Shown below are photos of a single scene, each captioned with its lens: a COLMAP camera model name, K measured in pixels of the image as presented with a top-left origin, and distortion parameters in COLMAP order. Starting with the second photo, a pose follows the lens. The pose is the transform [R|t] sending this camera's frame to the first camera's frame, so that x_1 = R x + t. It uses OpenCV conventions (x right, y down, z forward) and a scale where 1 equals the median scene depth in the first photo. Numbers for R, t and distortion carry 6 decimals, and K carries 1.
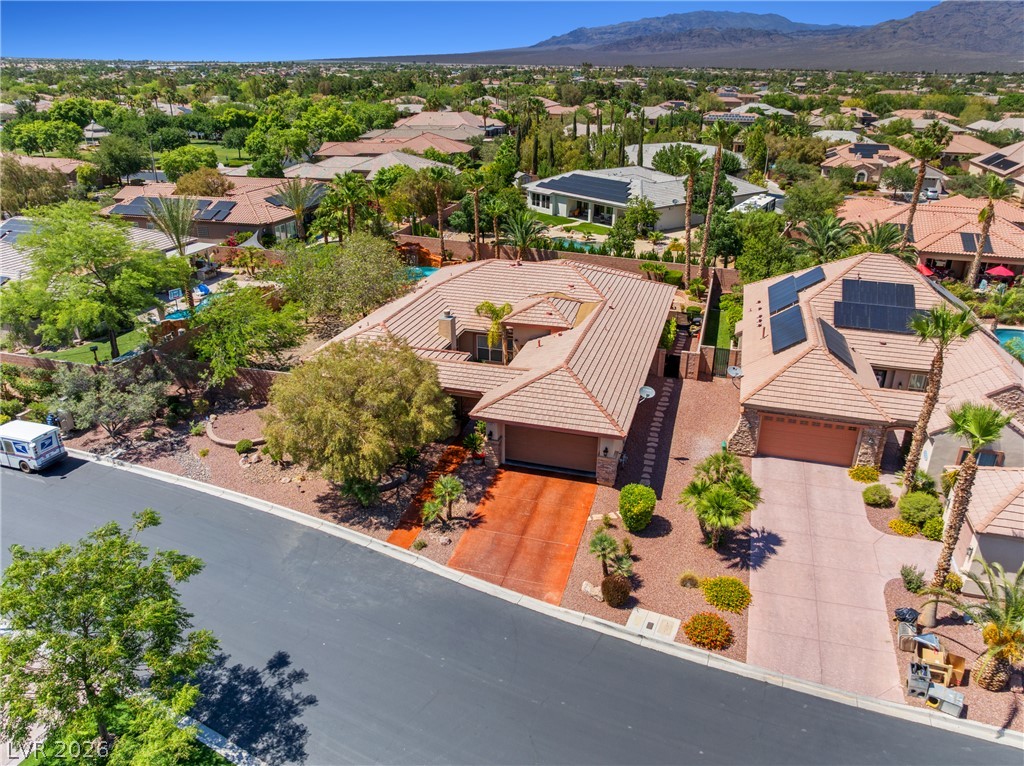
lens RADIAL K [[727.3, 0, 512.0], [0, 727.3, 383.0], [0, 0, 1]] dist [-0.061085, 0.034750]
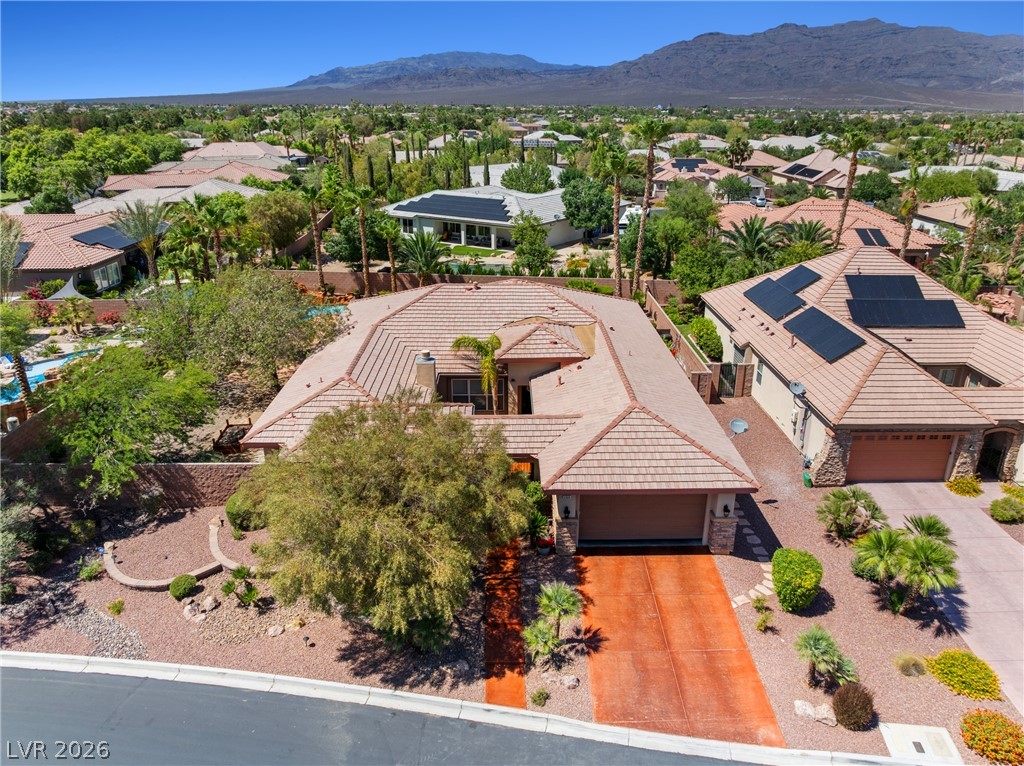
lens RADIAL K [[727.3, 0, 512.0], [0, 727.3, 383.0], [0, 0, 1]] dist [-0.061085, 0.034750]
pose [[0.953273, -0.109300, 0.281645, -0.215857], [0.122436, 0.992040, -0.029418, -0.033166], [-0.276188, 0.062527, 0.959067, 0.247778]]
